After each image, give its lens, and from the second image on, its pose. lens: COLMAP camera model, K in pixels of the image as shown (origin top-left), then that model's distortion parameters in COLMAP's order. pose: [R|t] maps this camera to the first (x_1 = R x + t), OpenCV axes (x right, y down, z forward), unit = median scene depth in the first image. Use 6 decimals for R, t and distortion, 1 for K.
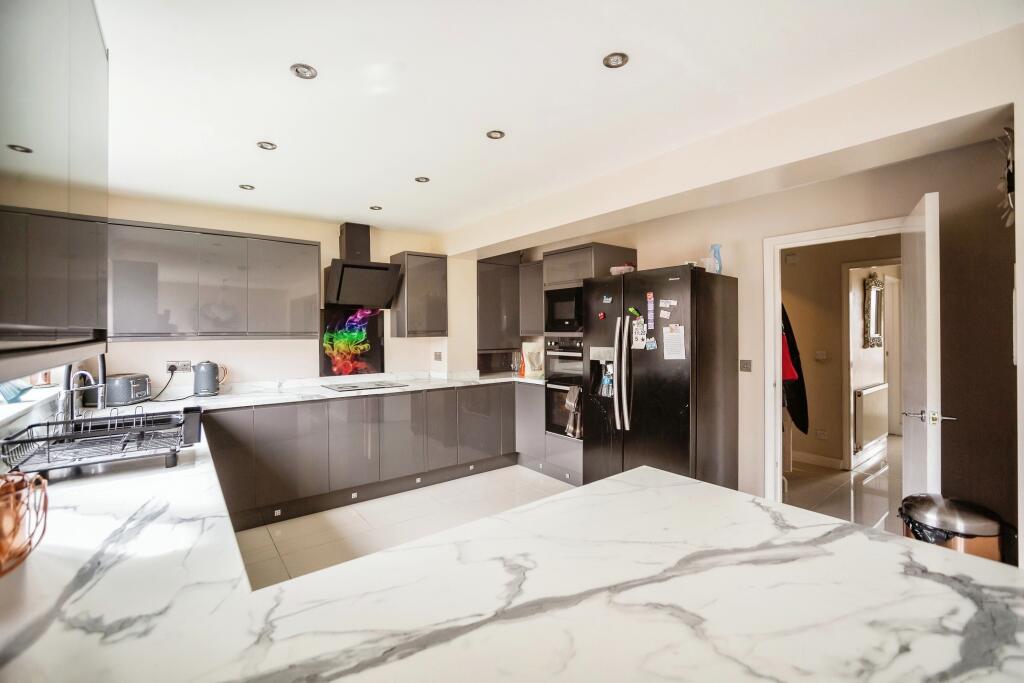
lens RADIAL K [[440.0, 0, 515.6], [0, 440.0, 337.4], [0, 0, 1]] dist [-0.000261, 0.000030]
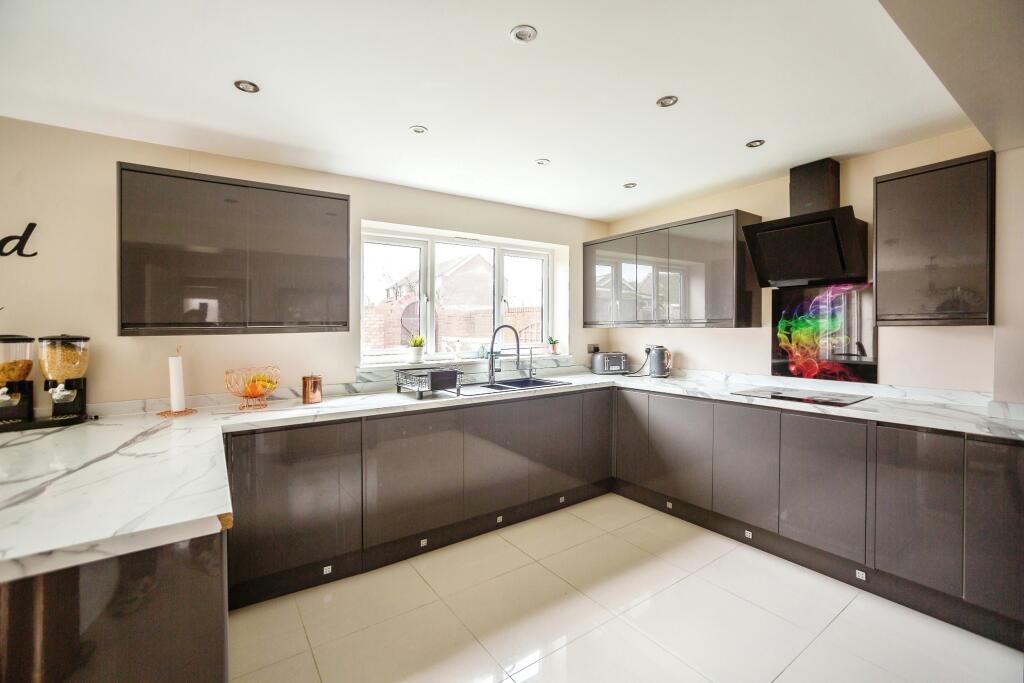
lens RADIAL K [[440.0, 0, 517.0], [0, 440.0, 330.4], [0, 0, 1]] dist [-0.000261, 0.000030]
pose [[-0.037358, 0.009221, -0.999259, 0.357359], [-0.010371, 0.999900, 0.009614, 0.005609], [0.999248, 0.010722, -0.037258, 0.559923]]
